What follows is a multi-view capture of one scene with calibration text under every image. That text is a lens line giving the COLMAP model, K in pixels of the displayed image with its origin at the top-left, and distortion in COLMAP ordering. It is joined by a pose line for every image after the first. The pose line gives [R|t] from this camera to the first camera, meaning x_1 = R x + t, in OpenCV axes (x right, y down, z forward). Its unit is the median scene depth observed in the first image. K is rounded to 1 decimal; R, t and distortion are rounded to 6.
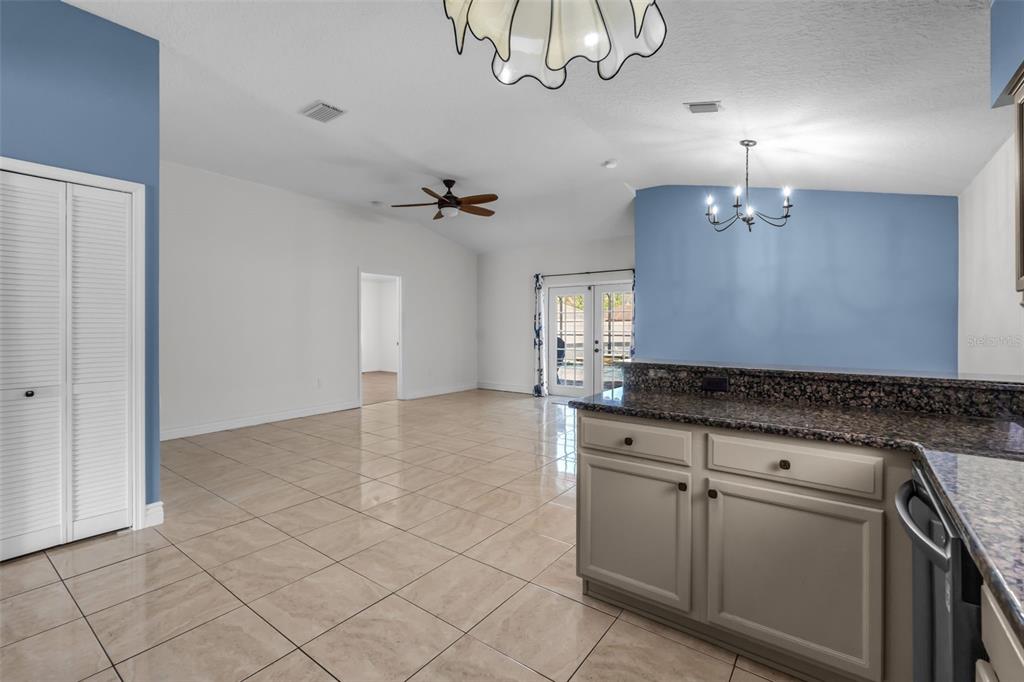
lens RADIAL K [[452.3, 0, 520.9], [0, 452.3, 322.8], [0, 0, 1]] dist [0.000663, 0.001256]
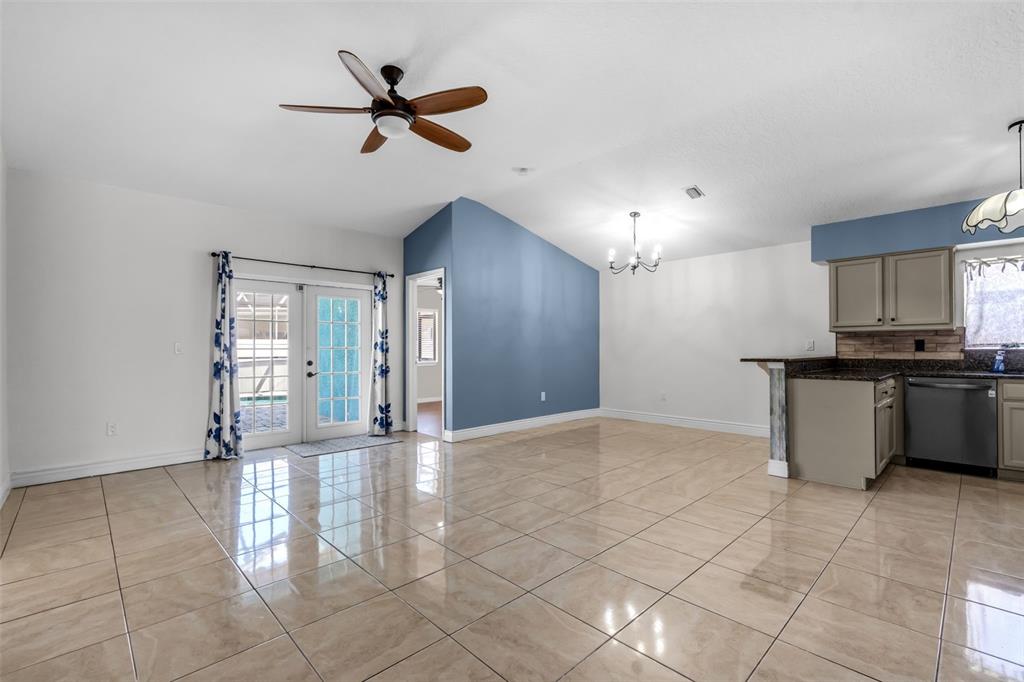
lens RADIAL K [[452.3, 0, 494.6], [0, 452.3, 345.6], [0, 0, 1]] dist [0.000663, 0.001256]
pose [[0.174198, 0.004796, 0.984699, -0.484009], [-0.001518, 0.999988, -0.004601, 0.016808], [-0.984709, -0.000694, 0.174203, 0.560401]]
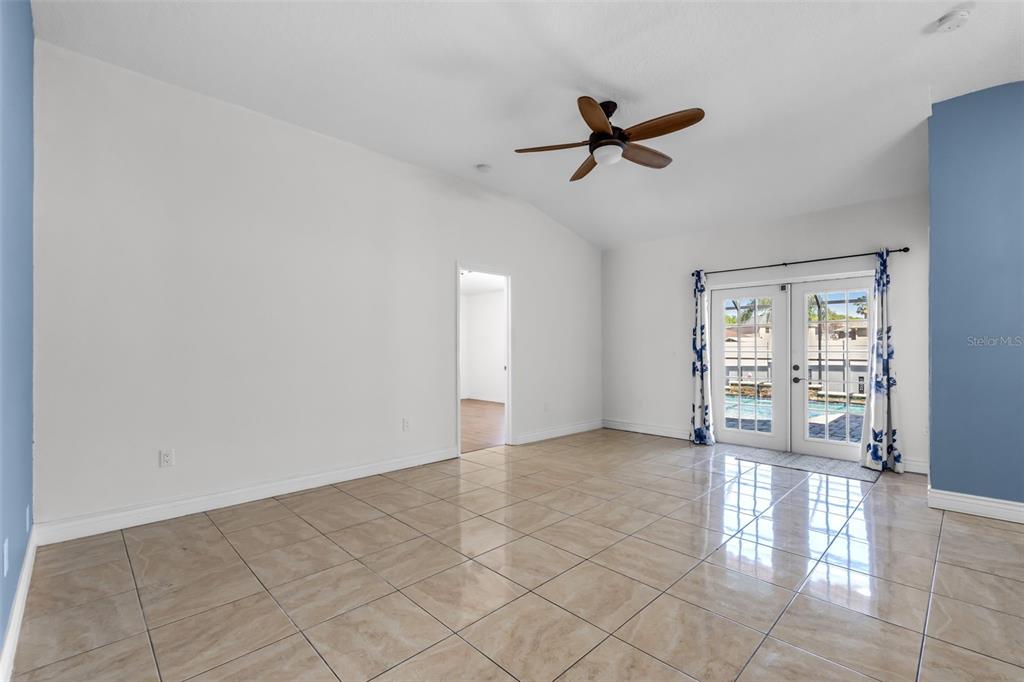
lens RADIAL K [[452.3, 0, 533.8], [0, 452.3, 343.3], [0, 0, 1]] dist [0.000663, 0.001256]
pose [[0.991492, -0.000186, -0.130167, -0.127375], [-0.000663, 0.999979, -0.006478, 0.010610], [0.130165, 0.006509, 0.991471, 0.272006]]
